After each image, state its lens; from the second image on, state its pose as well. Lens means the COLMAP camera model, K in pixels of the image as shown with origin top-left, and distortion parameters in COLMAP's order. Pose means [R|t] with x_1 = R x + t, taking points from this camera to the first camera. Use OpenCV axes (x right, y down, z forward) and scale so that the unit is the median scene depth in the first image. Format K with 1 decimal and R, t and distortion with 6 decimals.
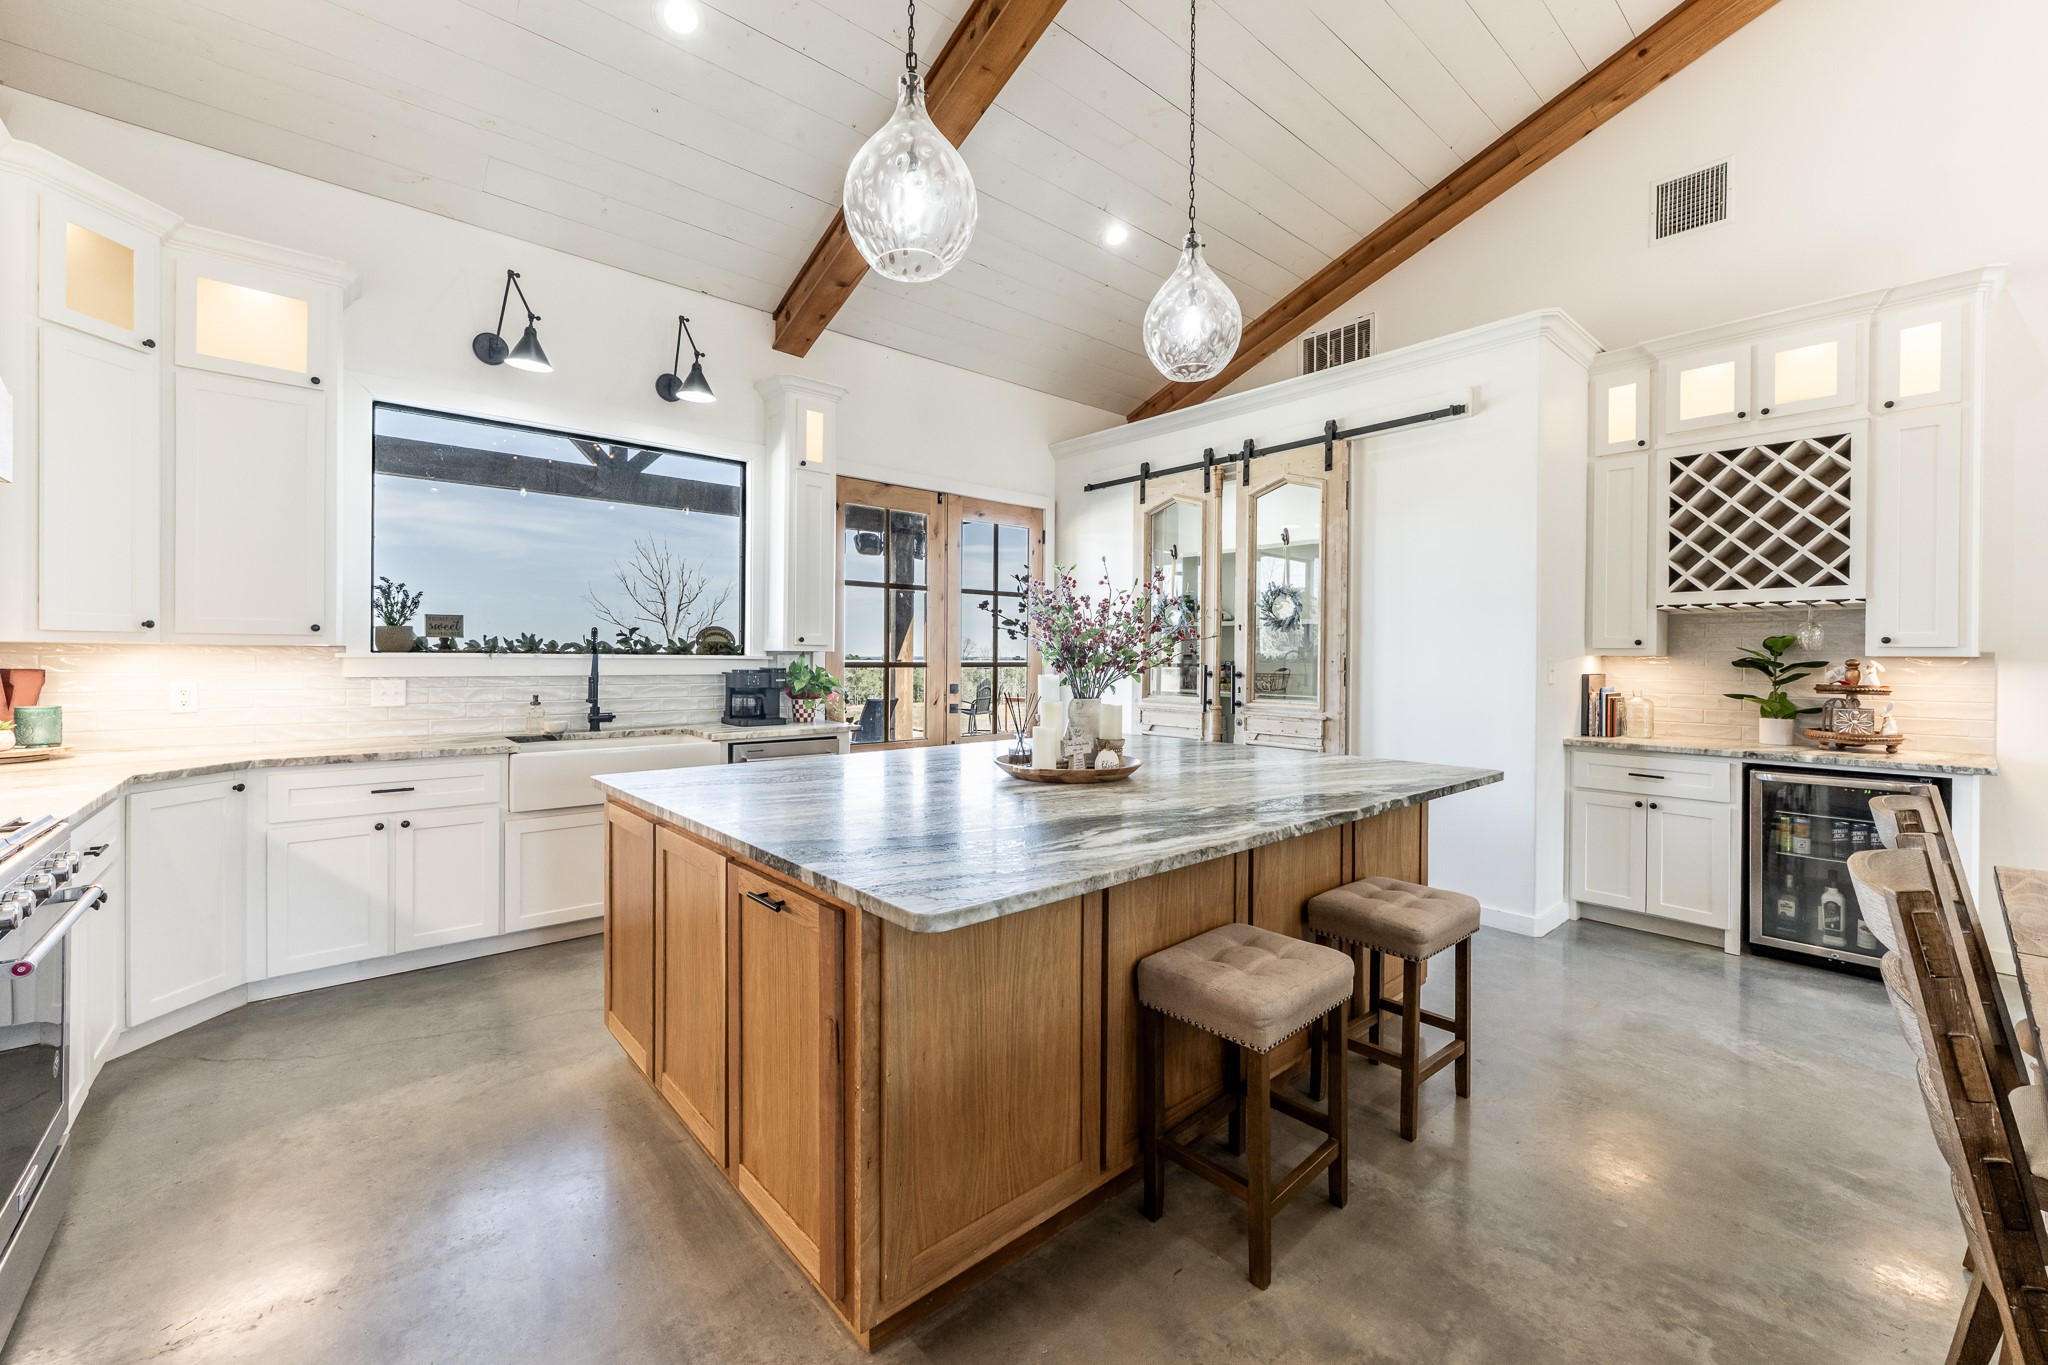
lens RADIAL K [[816.9, 0, 1011.8], [0, 816.9, 661.2], [0, 0, 1]] dist [-0.002676, -0.000024]
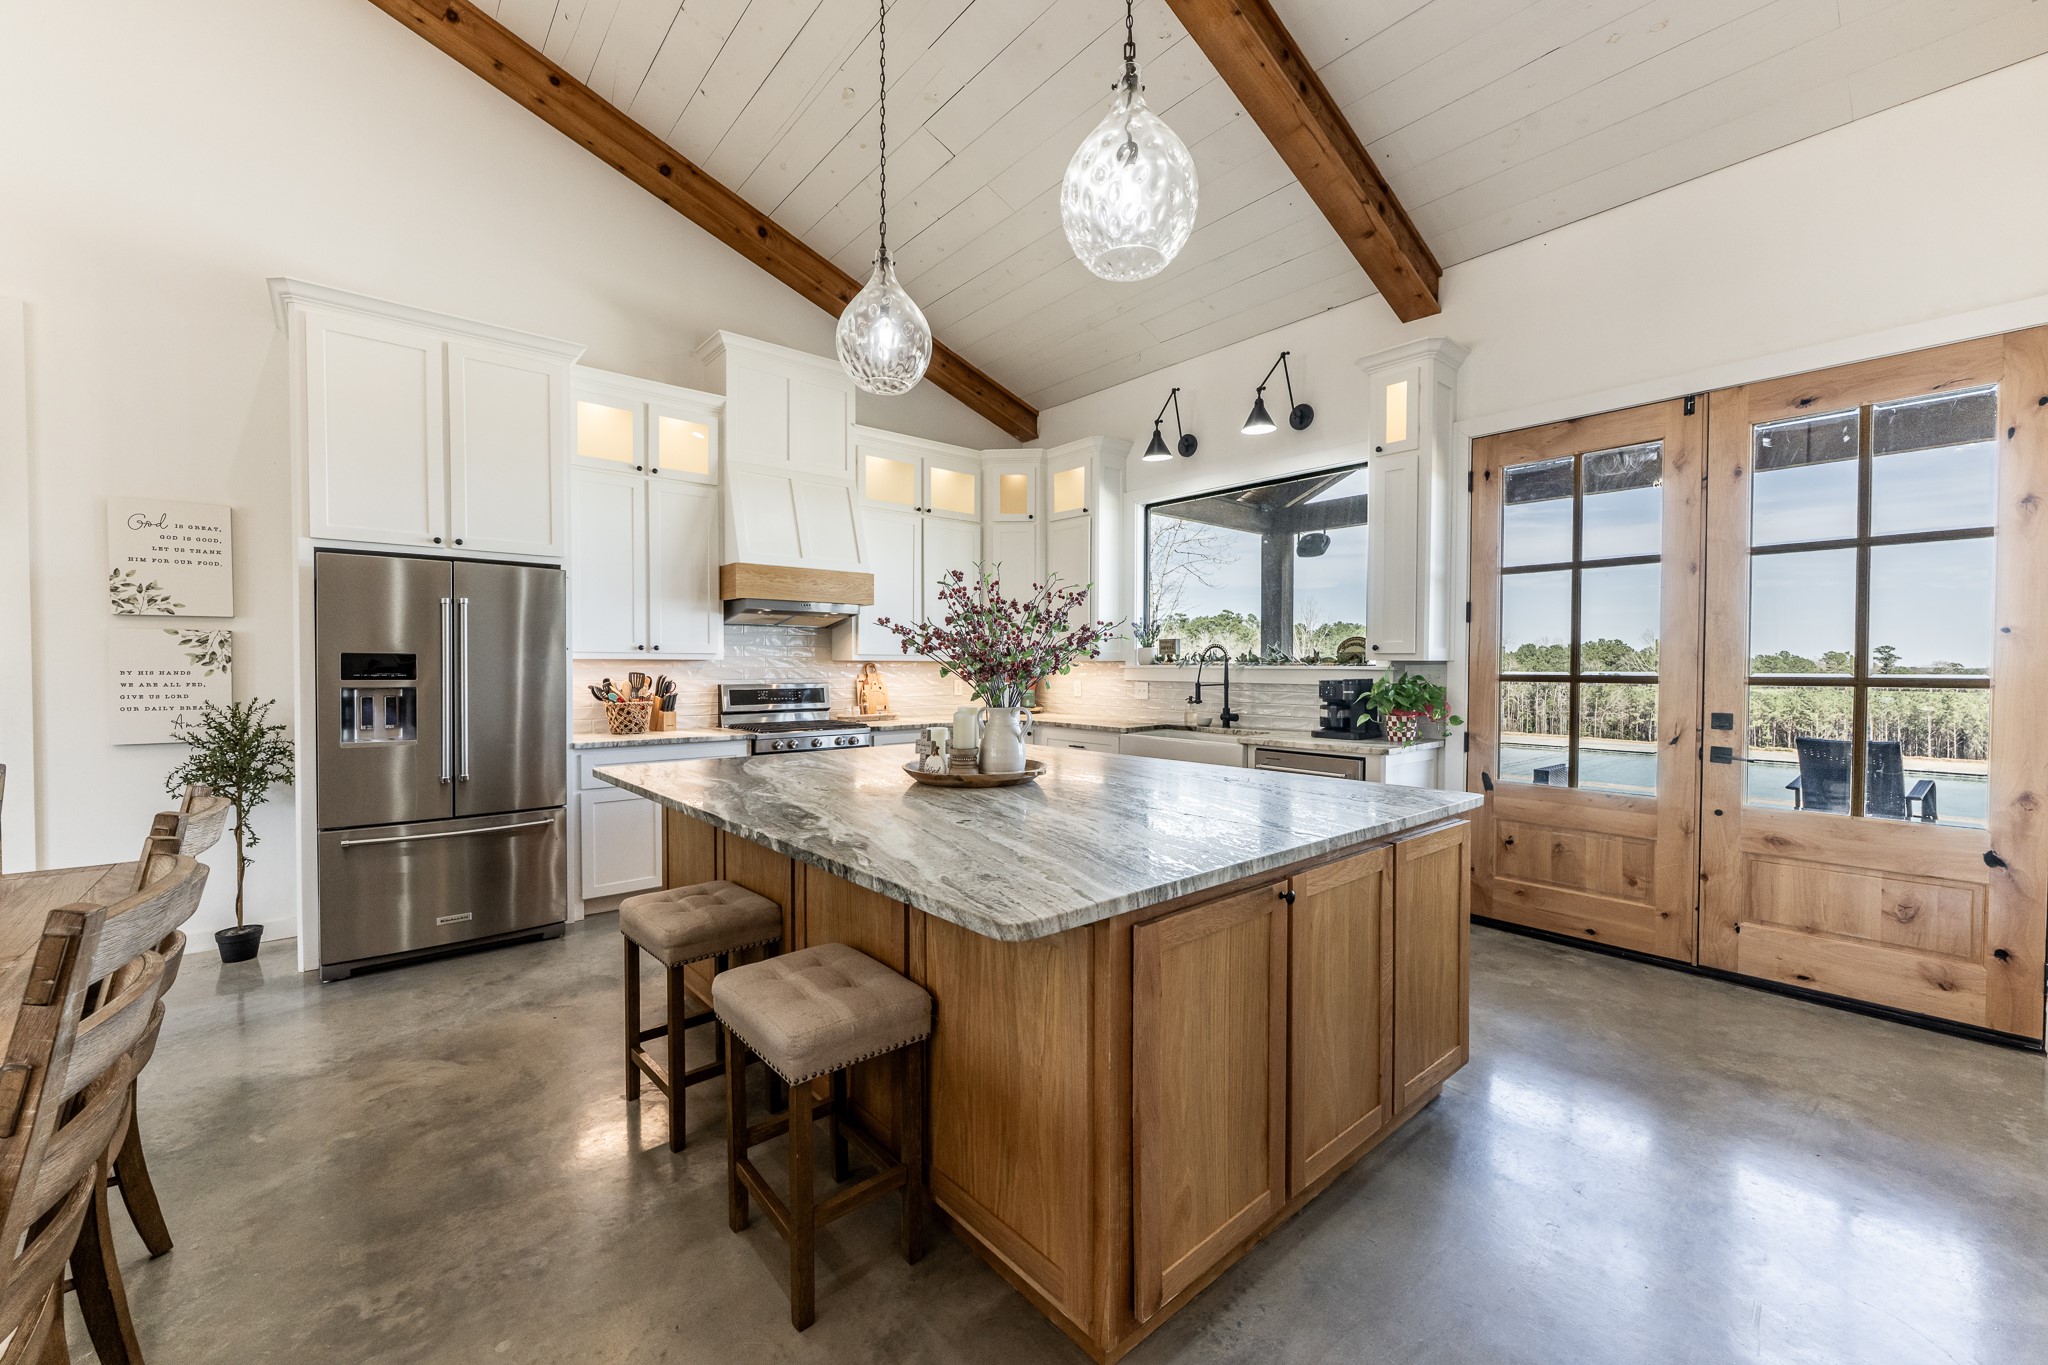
lens RADIAL K [[810.9, 0, 1024.4], [0, 810.9, 679.8], [0, 0, 1]] dist [-0.002348, 0.000113]
pose [[-0.006484, 0.011702, -0.999911, 0.760687], [-0.006842, 0.999908, 0.011747, 0.001053], [0.999956, 0.006918, -0.006403, 0.748014]]
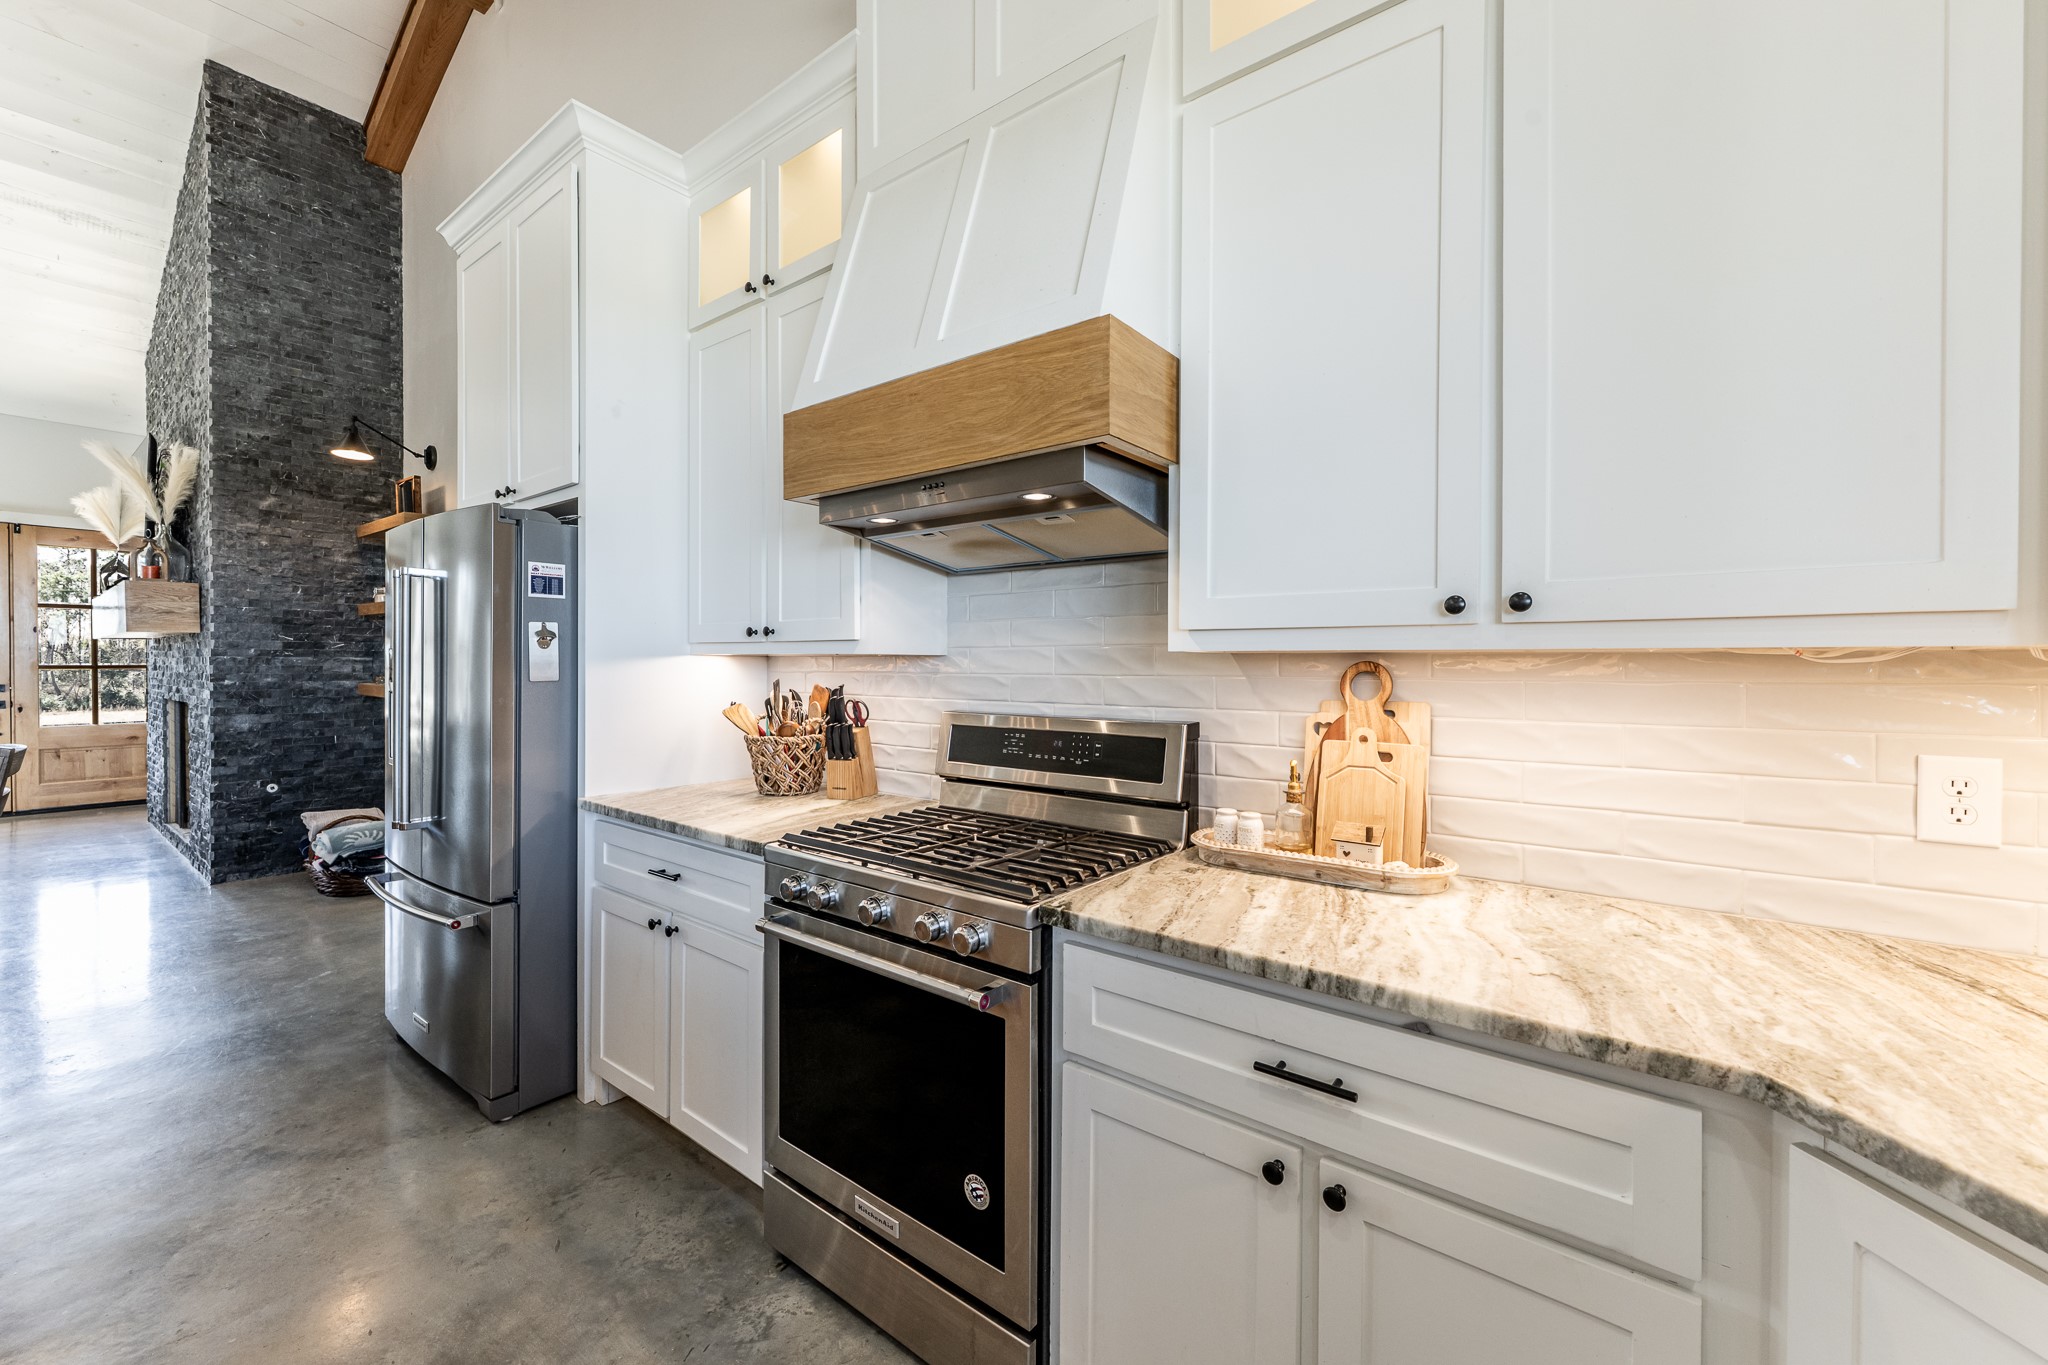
lens RADIAL K [[808.3, 0, 1016.8], [0, 808.3, 671.2], [0, 0, 1]] dist [0.000697, -0.000139]
pose [[-0.981178, -0.008075, -0.192938, -0.493554], [-0.011042, 0.999837, 0.014311, -0.009349], [0.192791, 0.016172, -0.981107, 0.822811]]
